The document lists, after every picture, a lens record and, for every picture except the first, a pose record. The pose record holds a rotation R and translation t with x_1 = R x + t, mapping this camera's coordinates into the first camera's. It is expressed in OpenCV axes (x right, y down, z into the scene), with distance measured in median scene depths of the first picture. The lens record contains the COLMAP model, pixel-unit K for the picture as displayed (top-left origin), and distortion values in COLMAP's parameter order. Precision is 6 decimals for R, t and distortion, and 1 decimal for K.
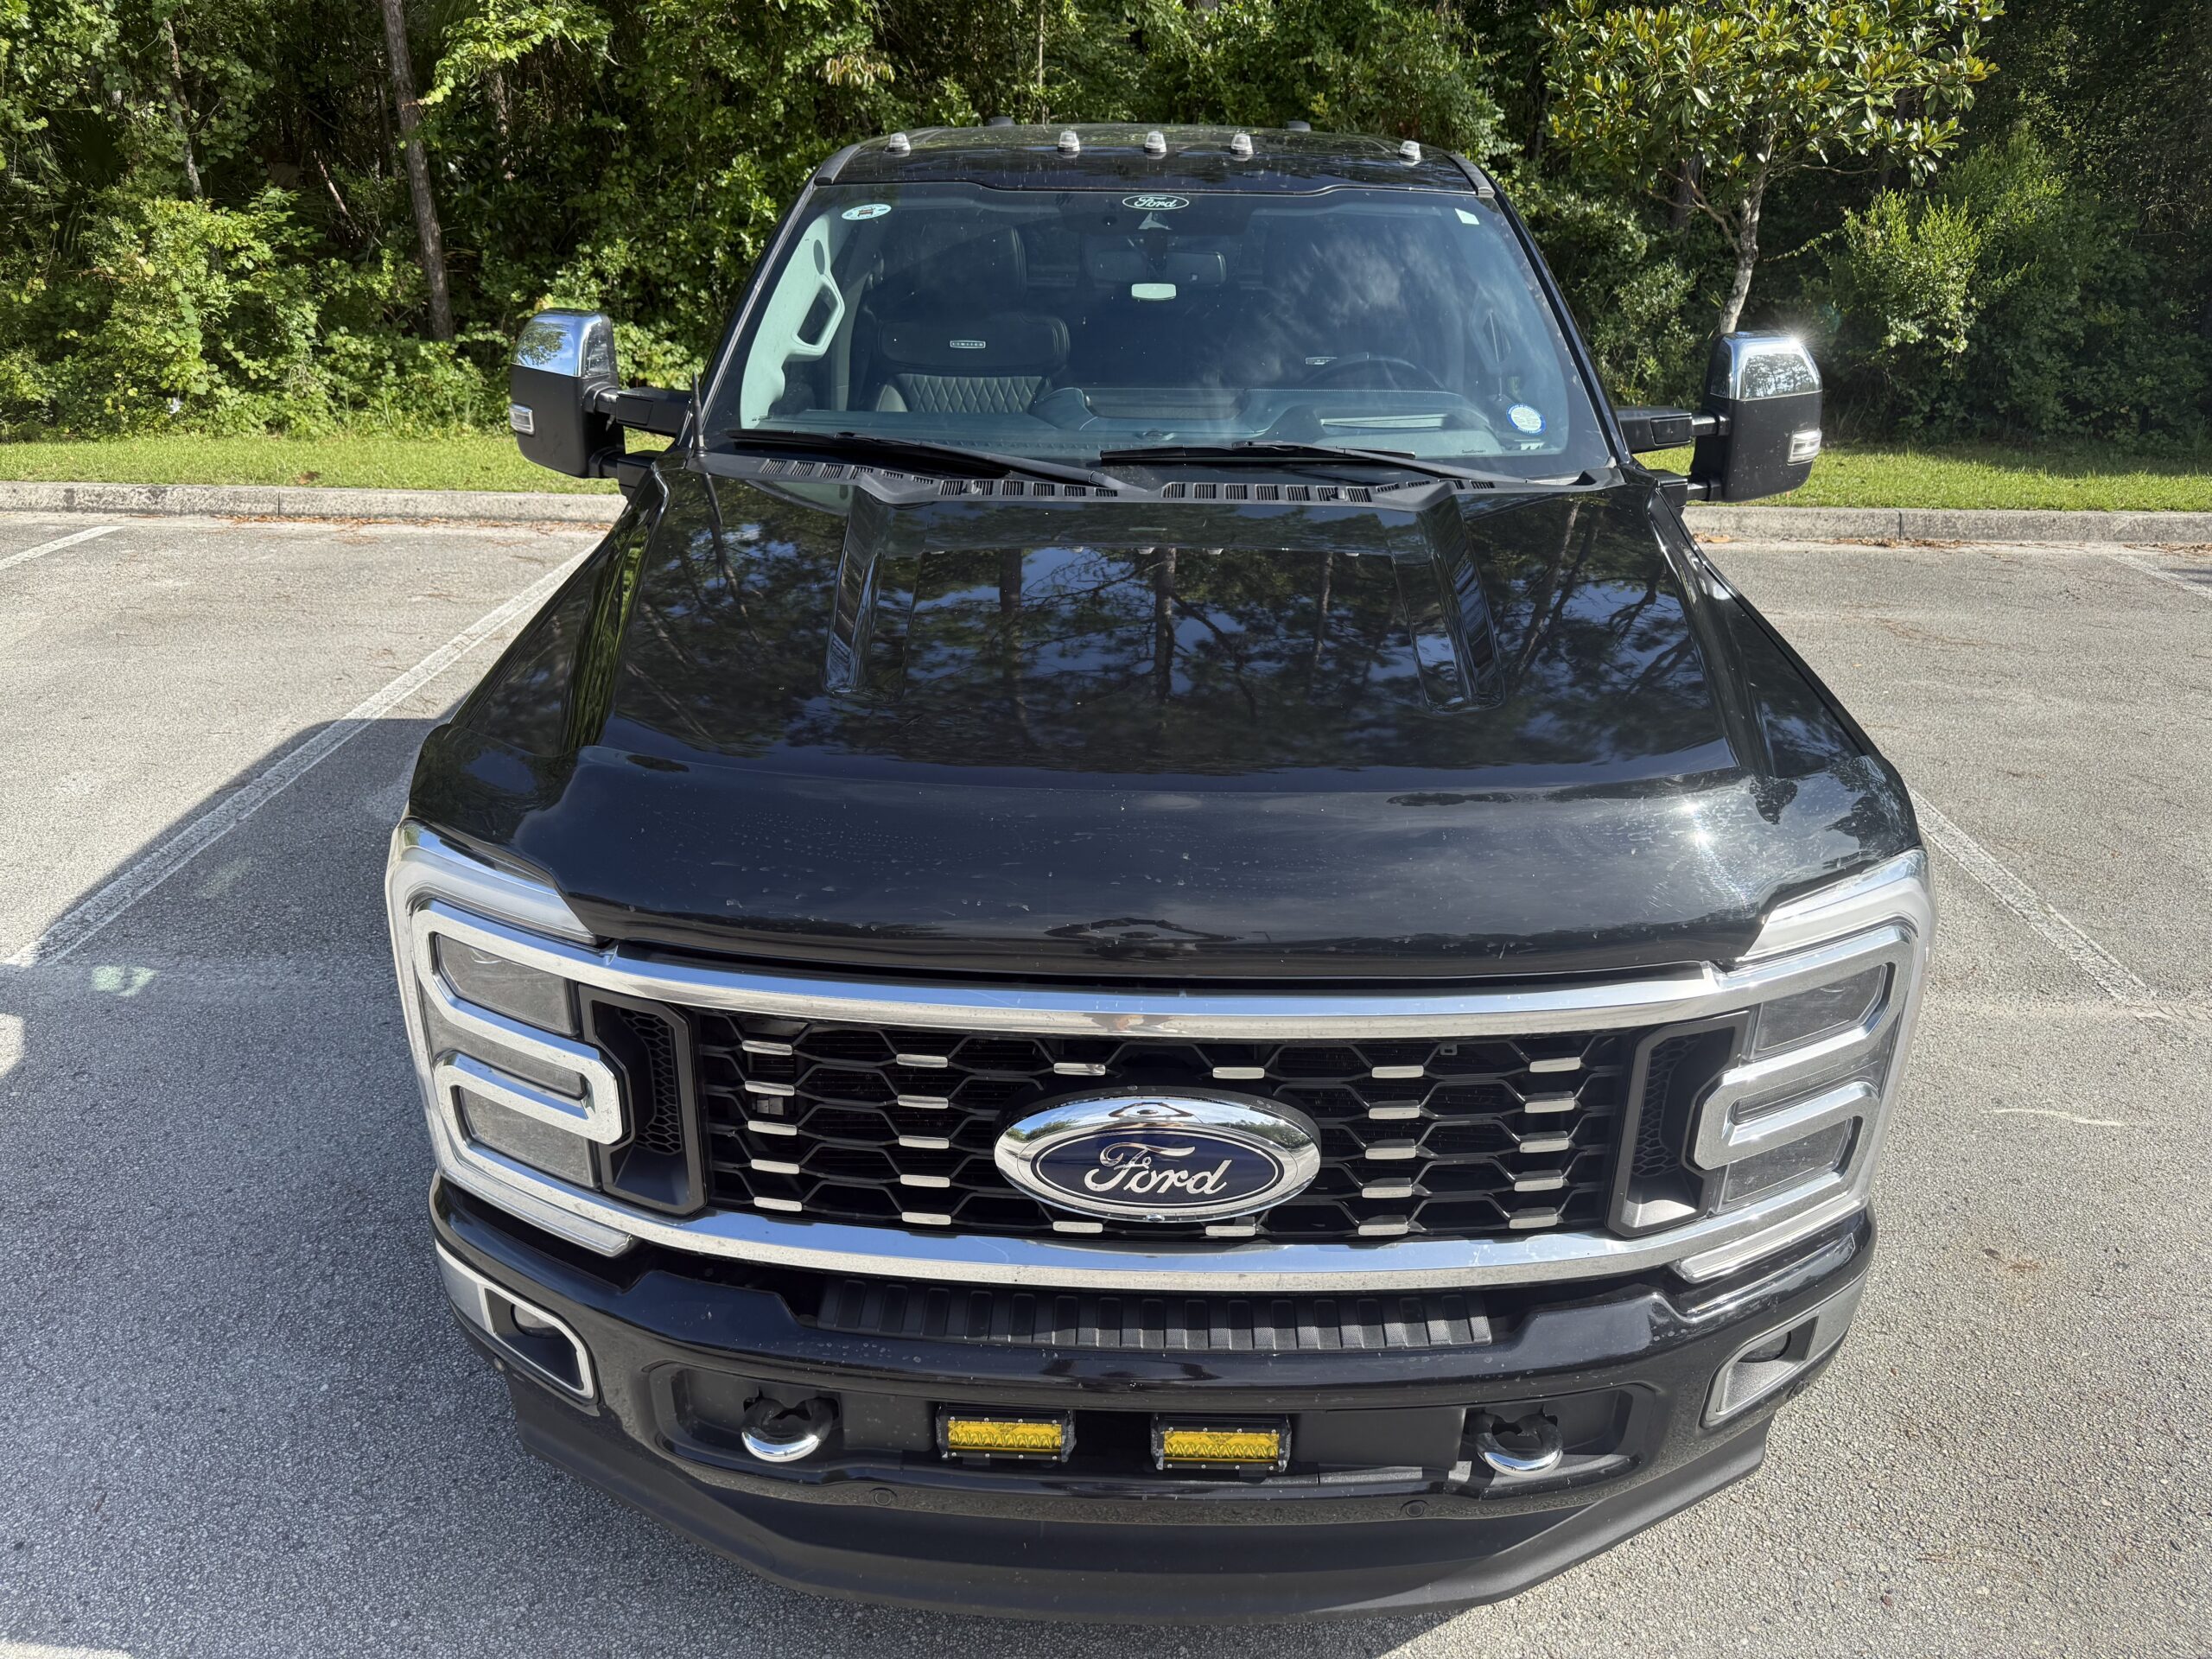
lens RADIAL K [[1570.8, 0, 1107.0], [0, 1570.8, 840.8], [0, 0, 1]] dist [0.004663, -0.004968]
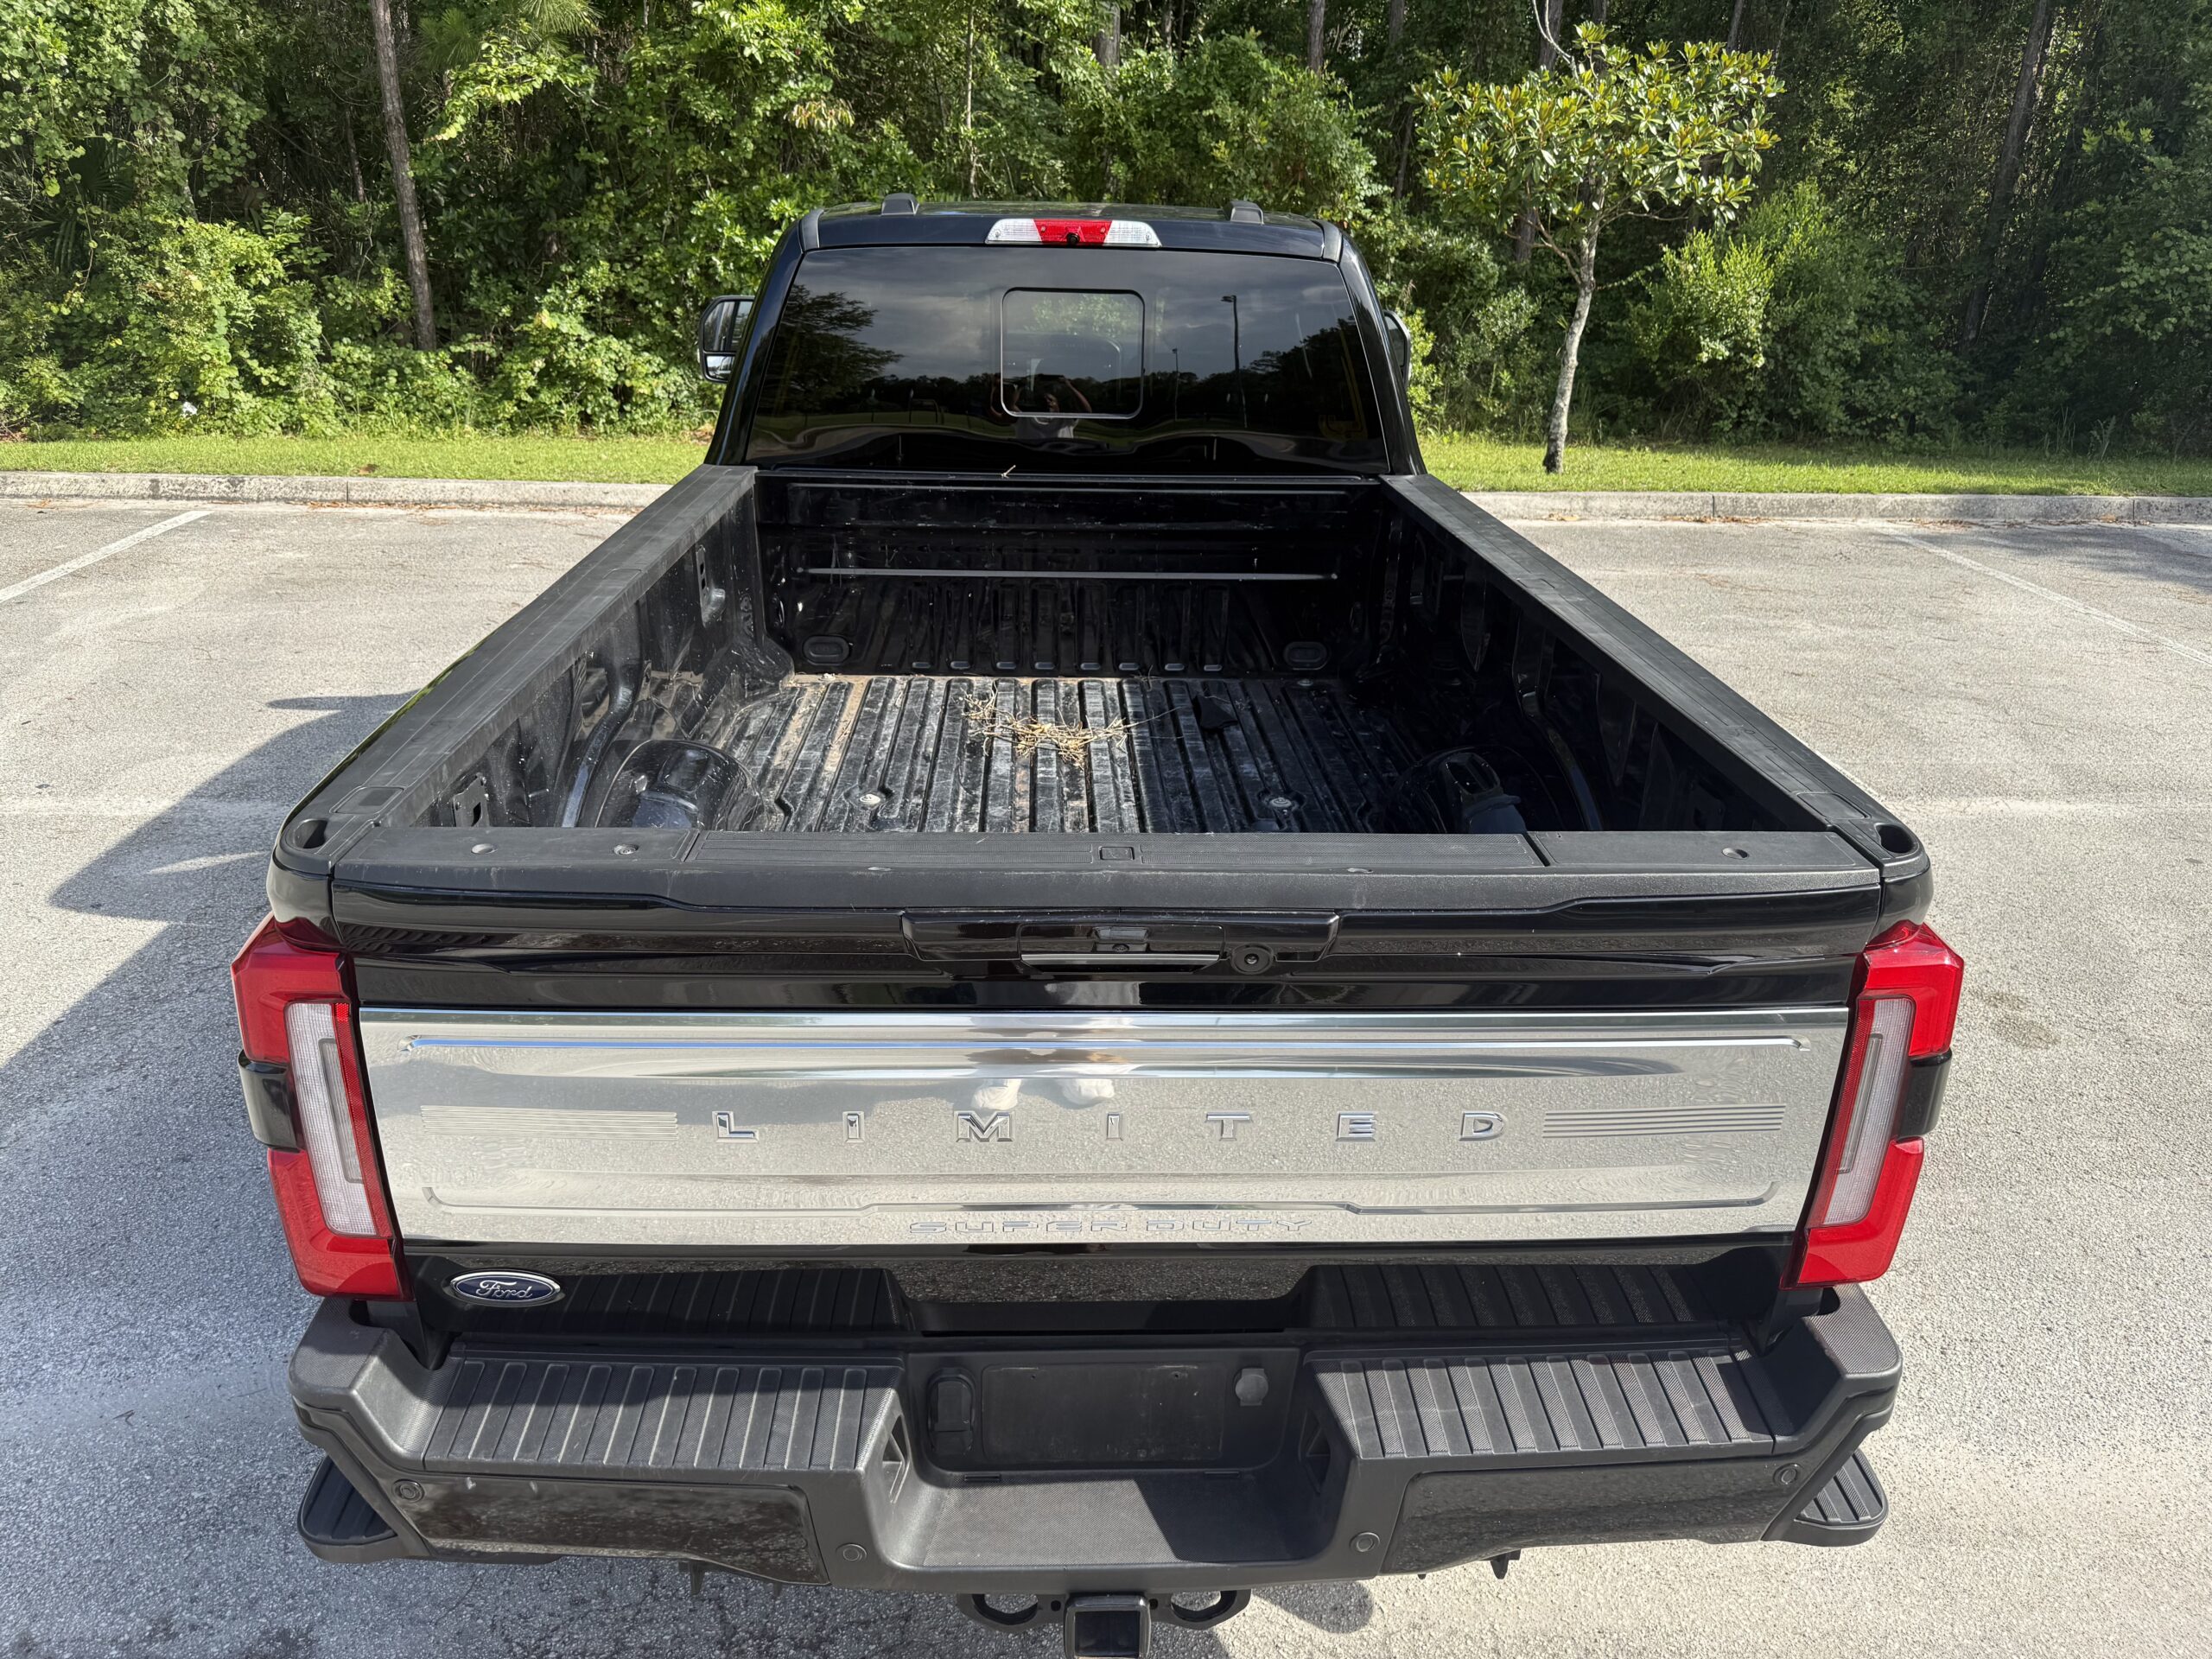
lens RADIAL K [[1545.8, 0, 1106.0], [0, 1545.8, 829.5], [0, 0, 1]] dist [0.008220, -0.005802]
pose [[0.996115, -0.021381, 0.085429, -0.078511], [0.022370, 0.999693, -0.010637, 0.054993], [-0.085176, 0.012507, 0.996287, -0.164446]]
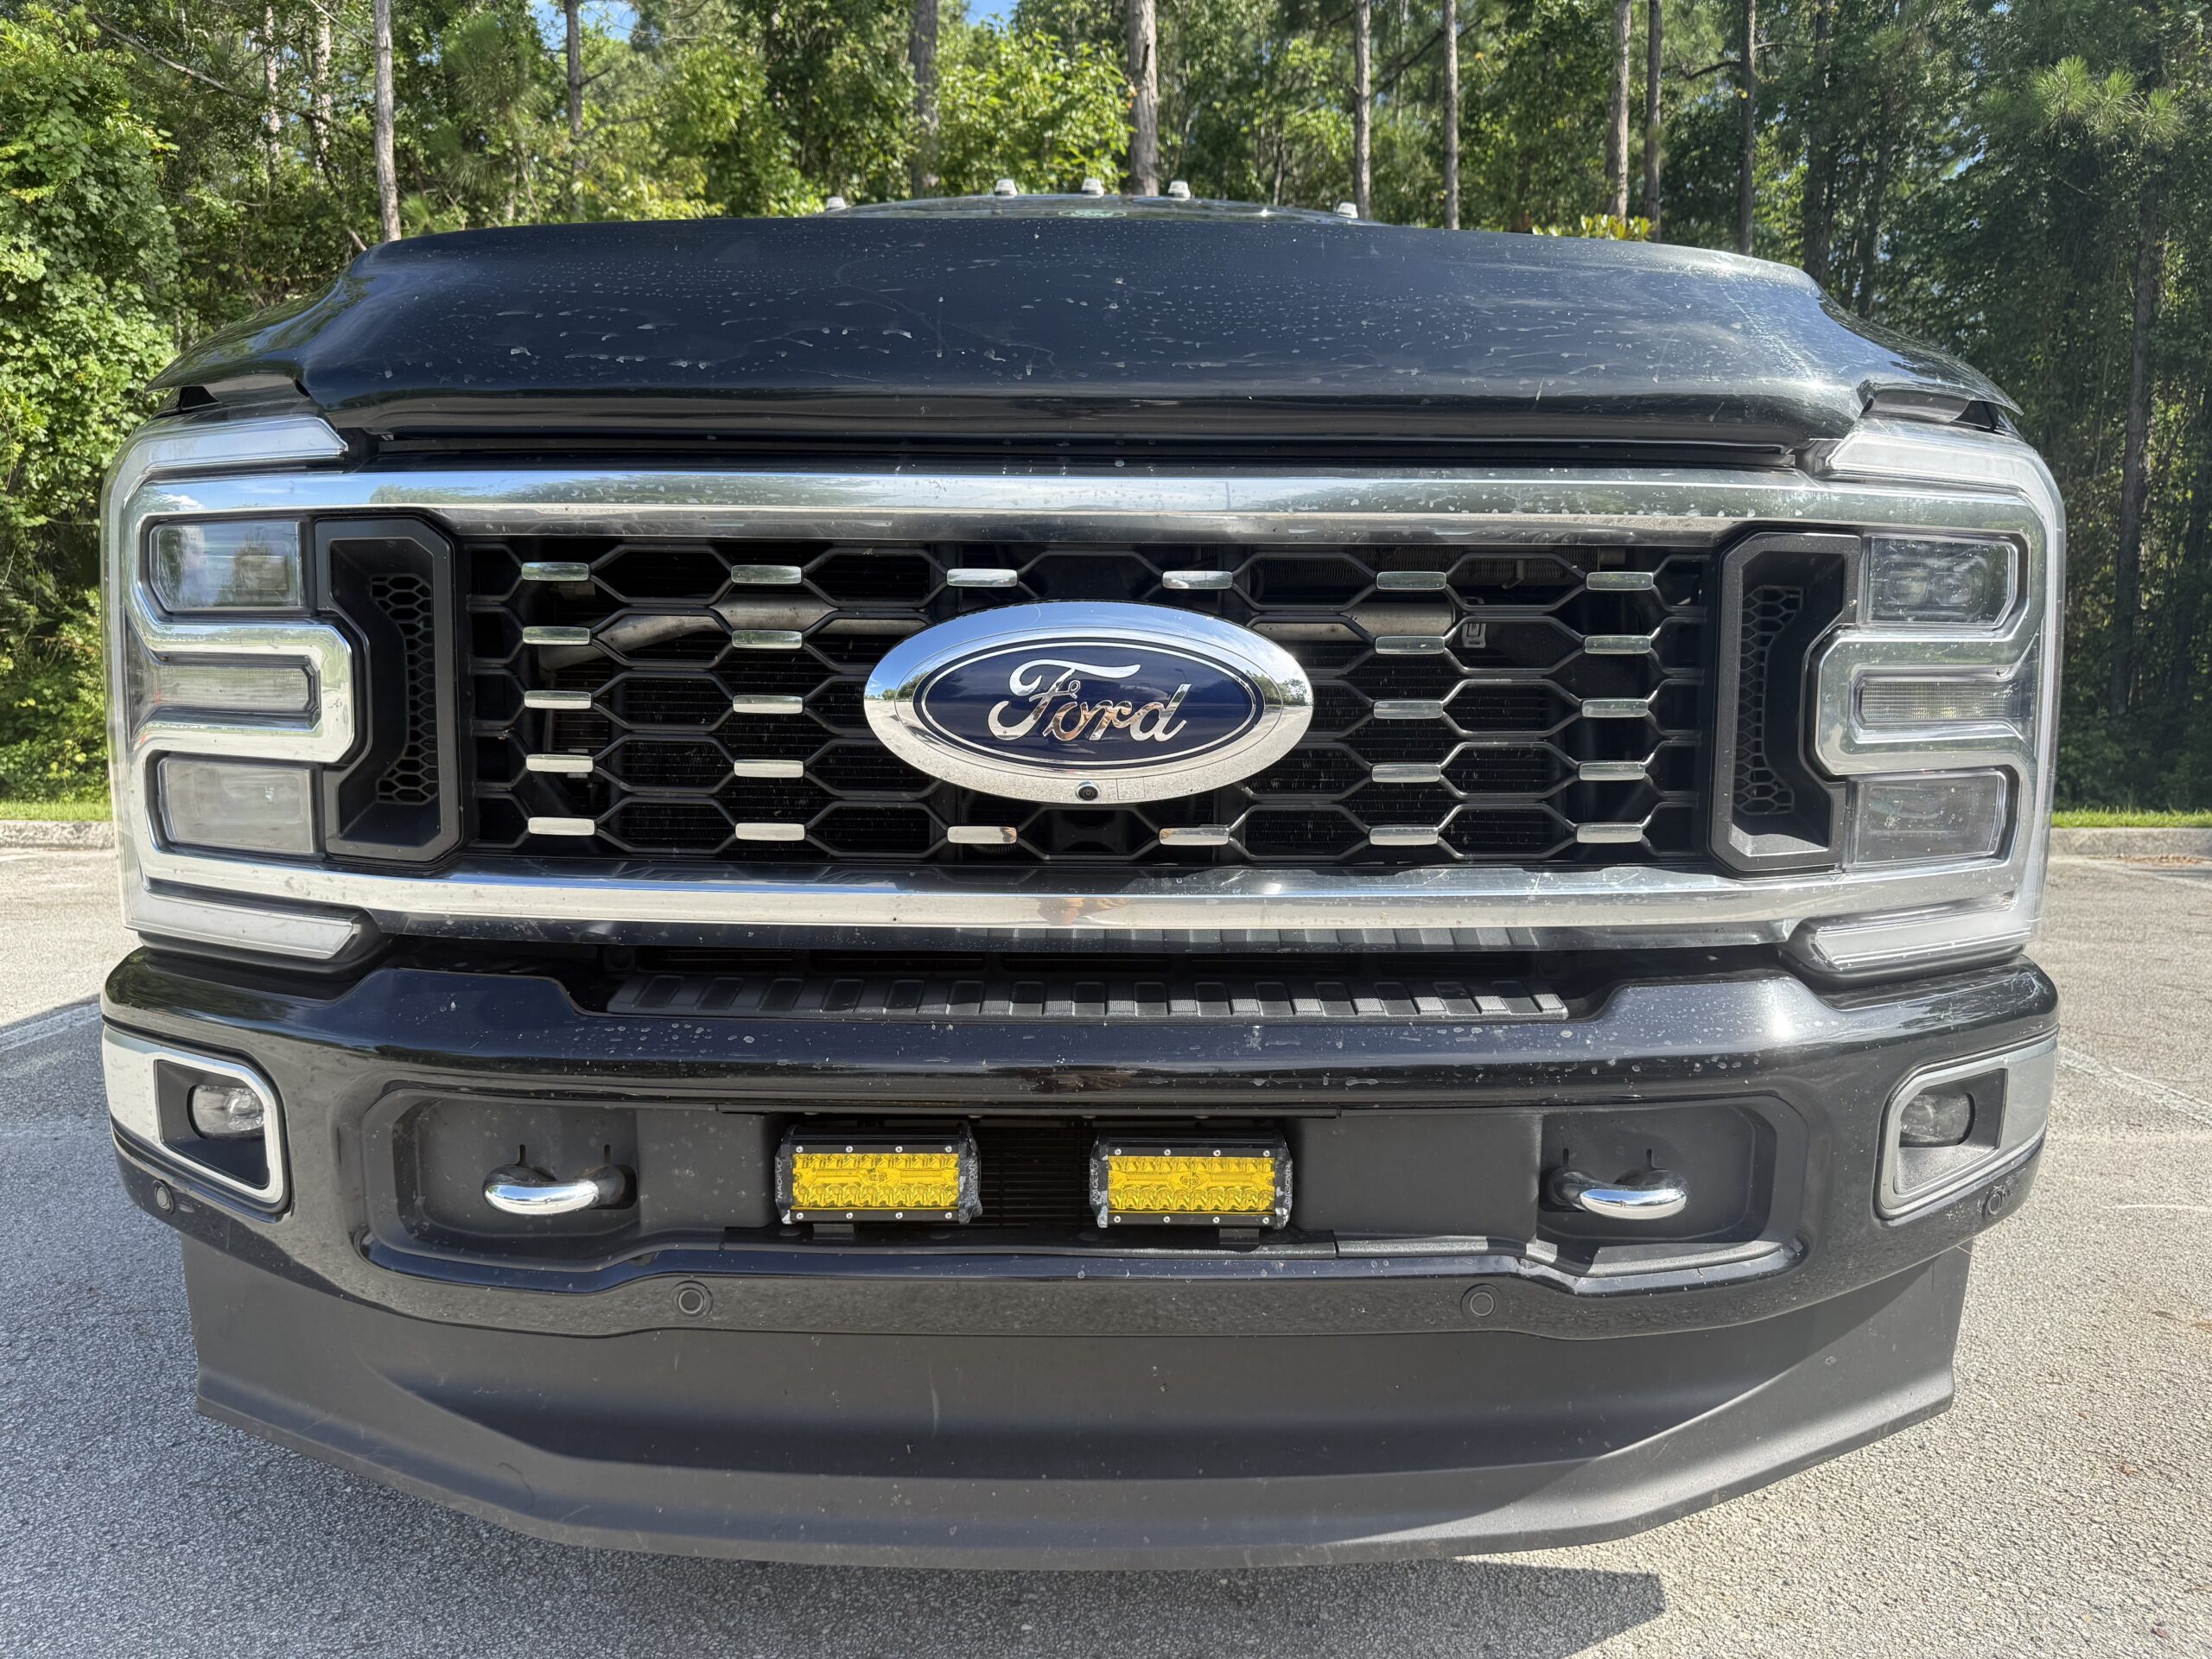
lens RADIAL K [[1567.2, 0, 1108.6], [0, 1567.2, 833.2], [0, 0, 1]] dist [0.029023, -0.029779]
pose [[0.999627, -0.008527, 0.025948, 0.003988], [0.016043, 0.952174, -0.305135, 0.088673], [-0.022106, 0.305438, 0.951955, 0.060165]]
